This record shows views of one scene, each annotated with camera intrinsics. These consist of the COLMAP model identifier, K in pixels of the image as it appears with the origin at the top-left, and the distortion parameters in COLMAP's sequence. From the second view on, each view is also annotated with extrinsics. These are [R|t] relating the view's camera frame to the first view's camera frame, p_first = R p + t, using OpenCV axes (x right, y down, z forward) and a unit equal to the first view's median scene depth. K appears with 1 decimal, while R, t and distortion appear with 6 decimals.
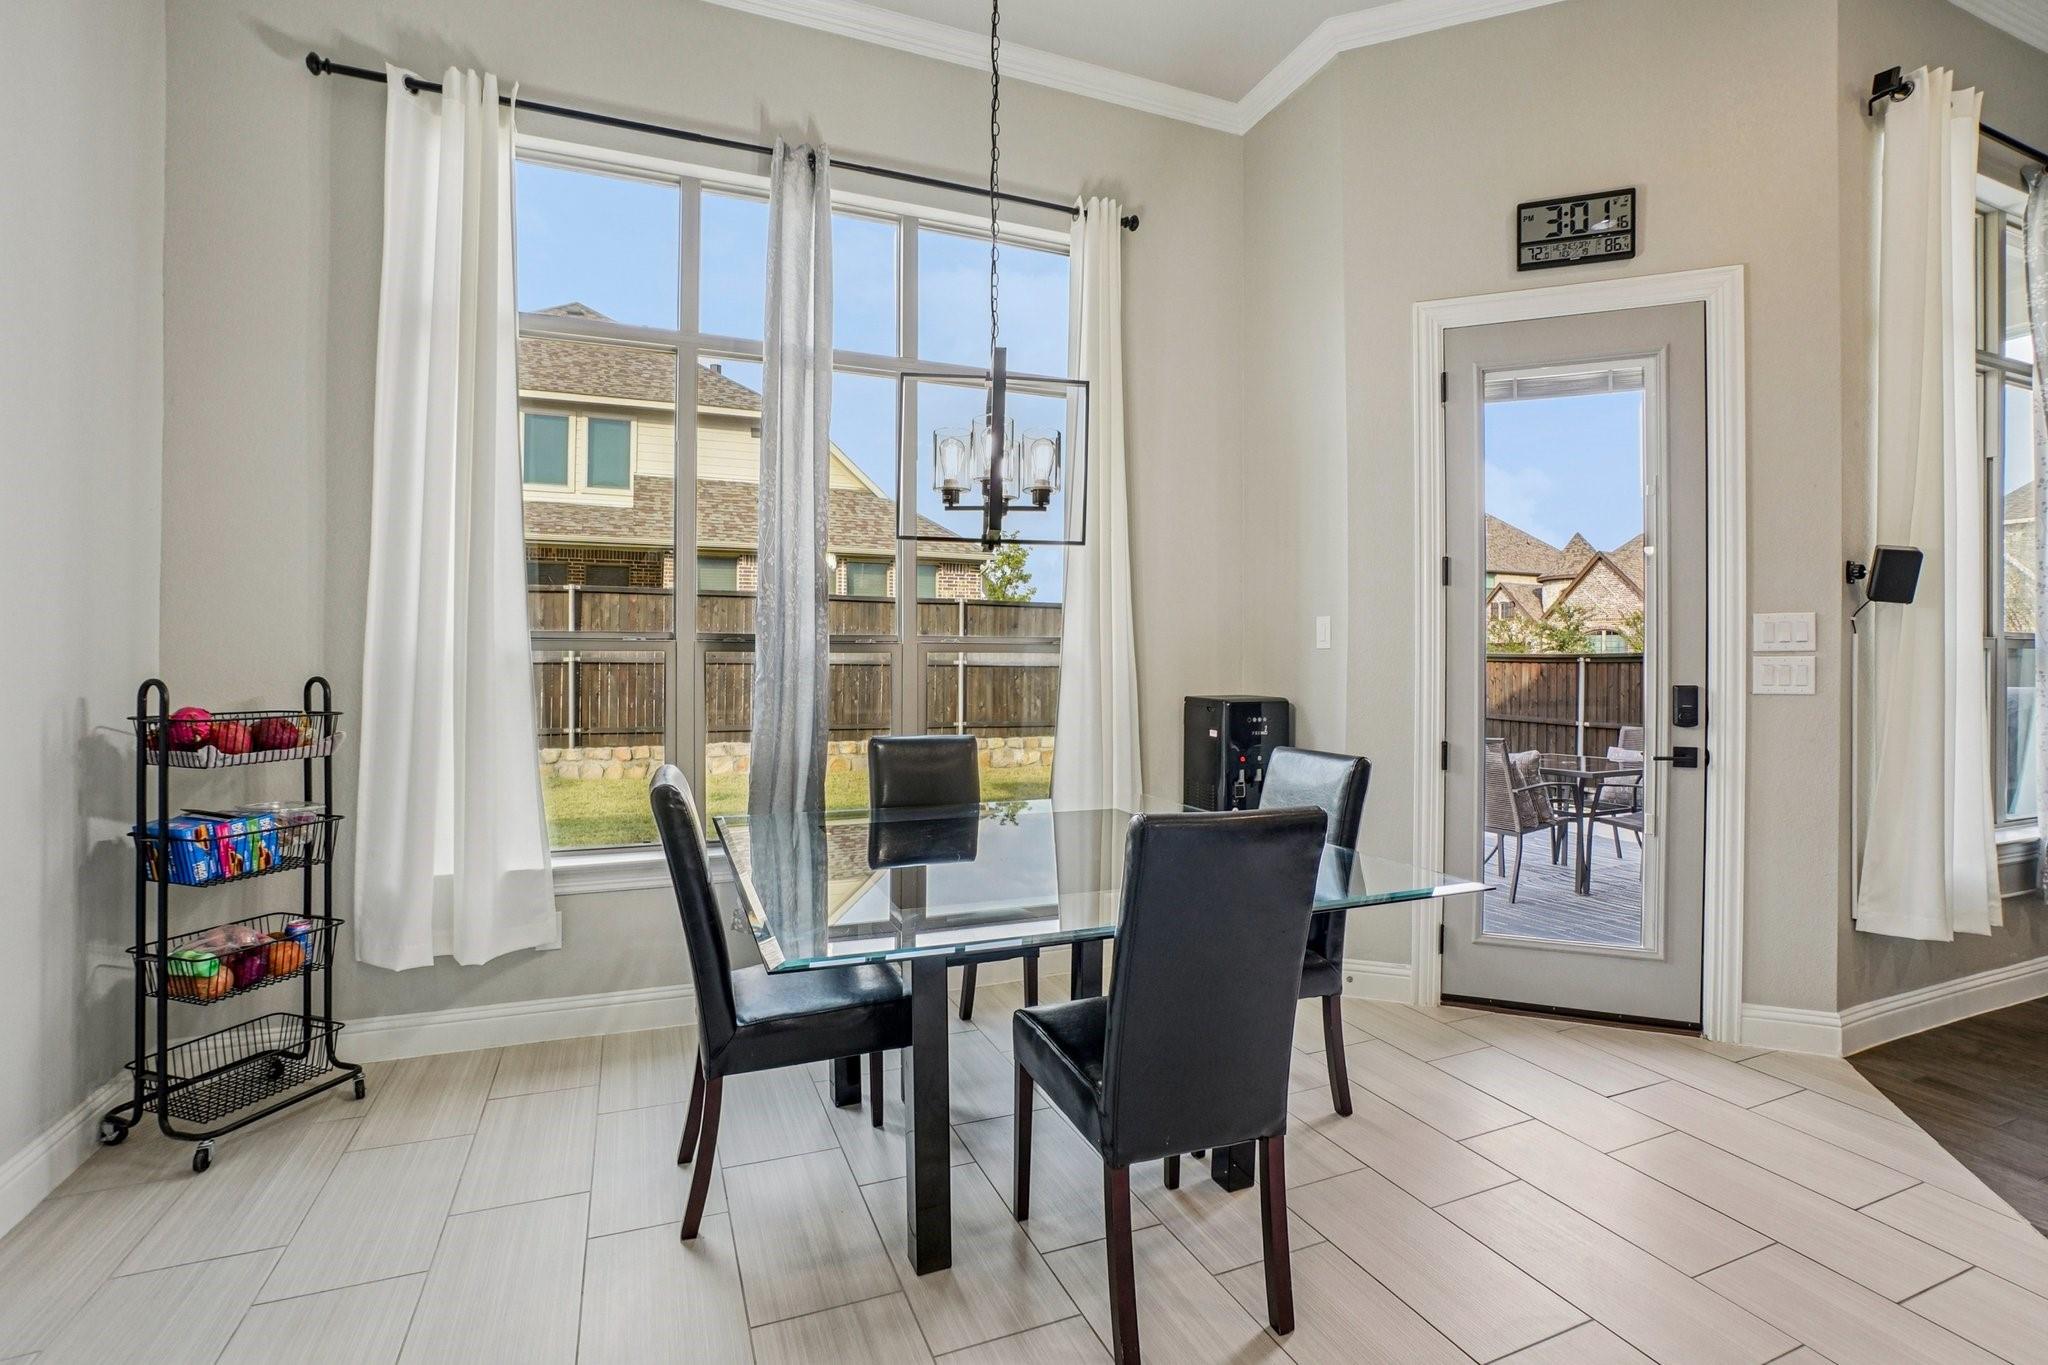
lens RADIAL K [[935.7, 0, 1013.3], [0, 935.7, 671.3], [0, 0, 1]] dist [-0.054671, 0.000064]
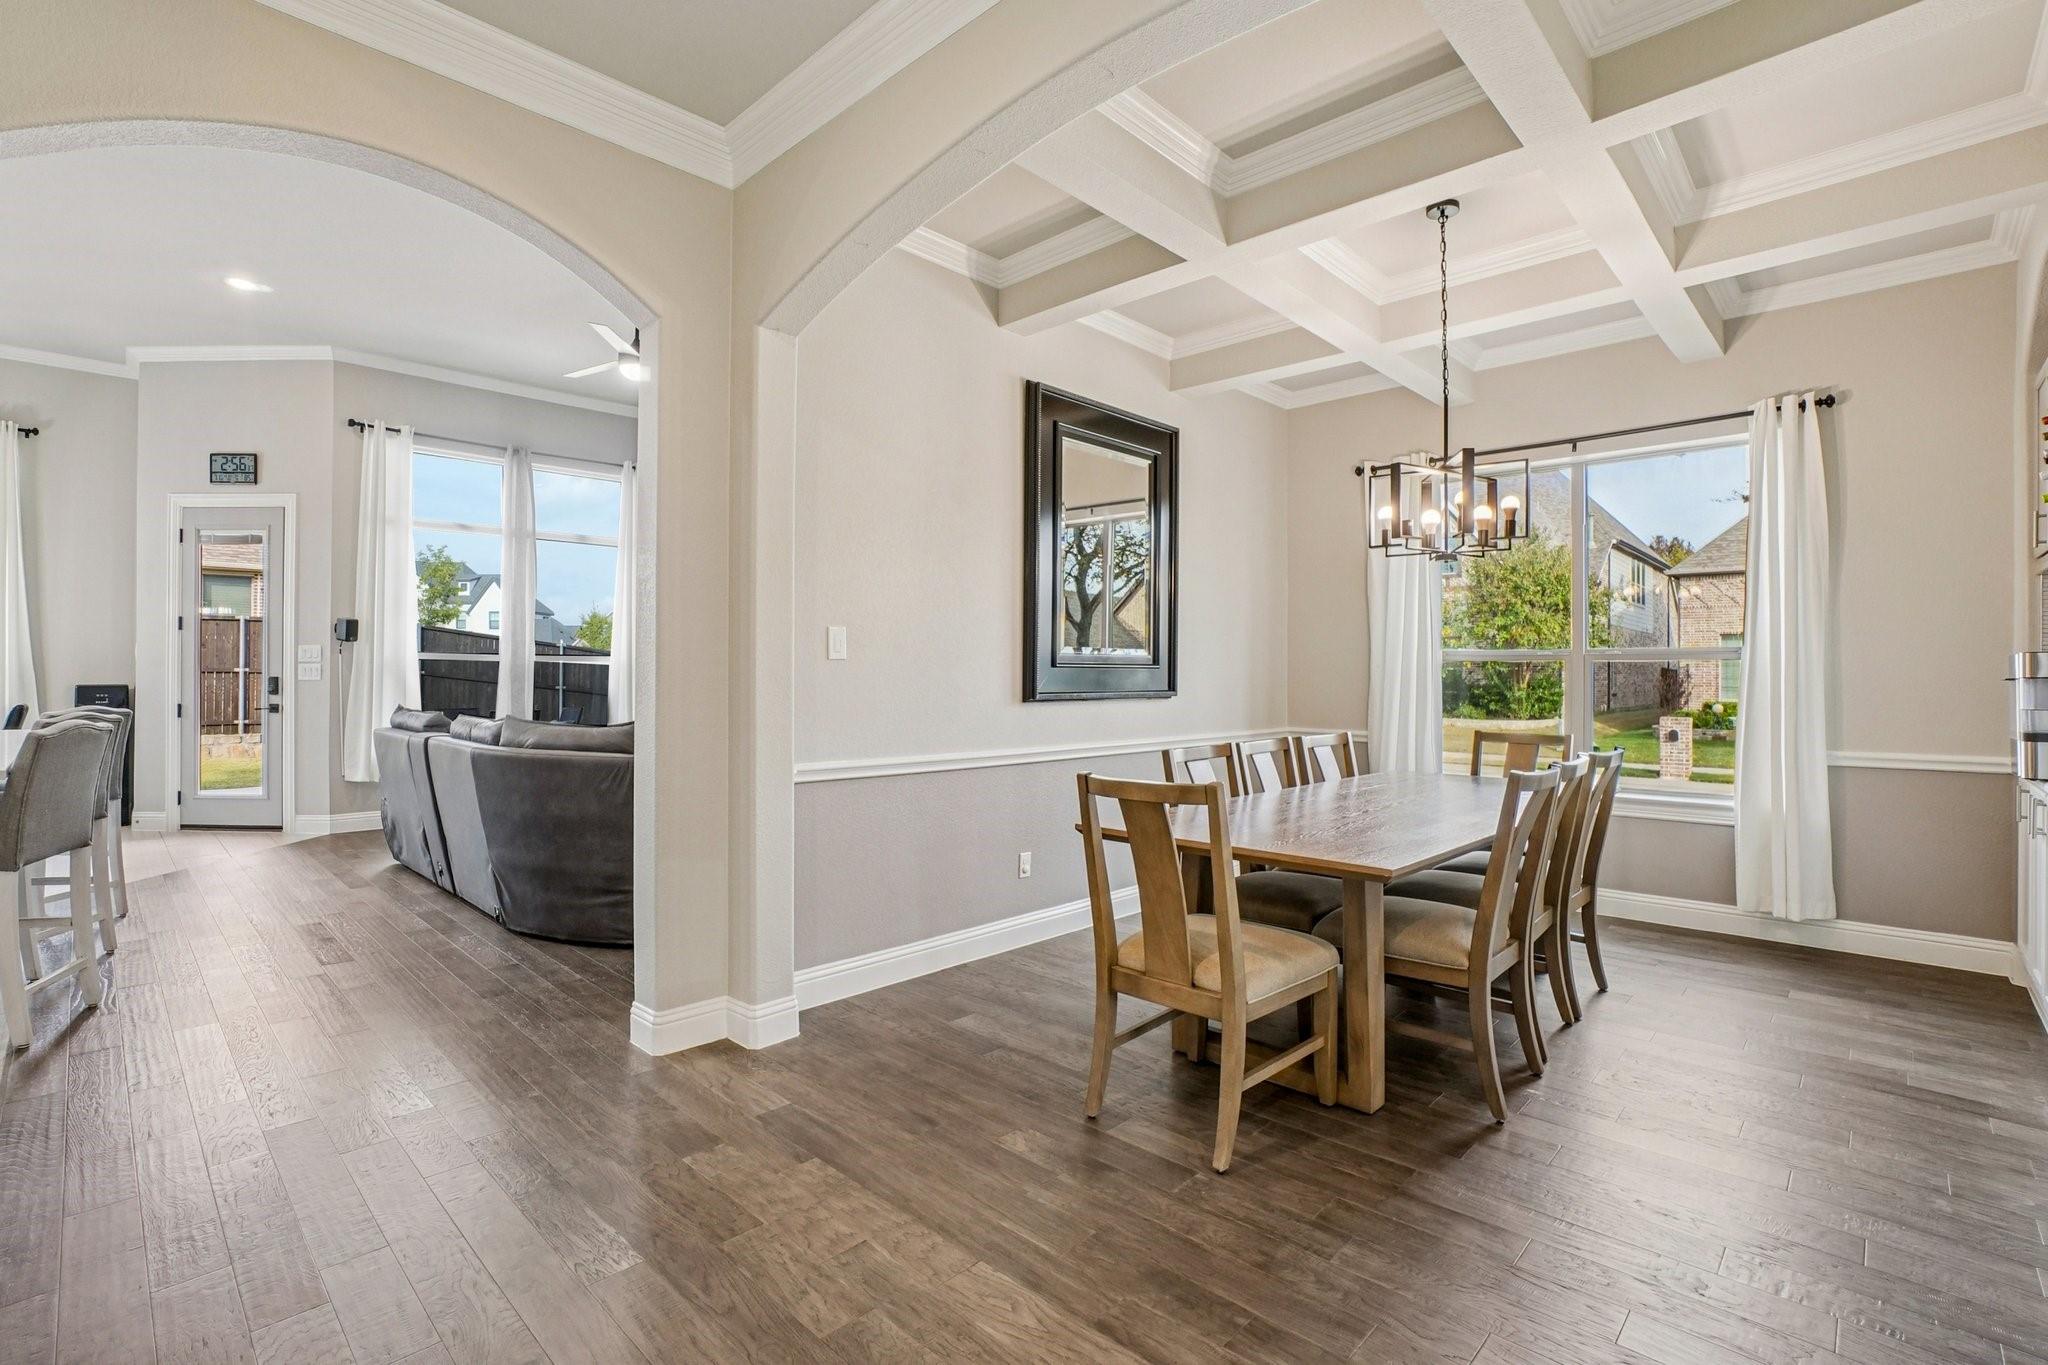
lens RADIAL K [[929.4, 0, 973.6], [0, 929.4, 681.3], [0, 0, 1]] dist [-0.017999, 0.000031]
pose [[0.921240, 0.003264, 0.388981, 1.442242], [-0.001449, 0.999987, -0.004961, 0.035833], [-0.388992, 0.004007, 0.921232, -1.781489]]
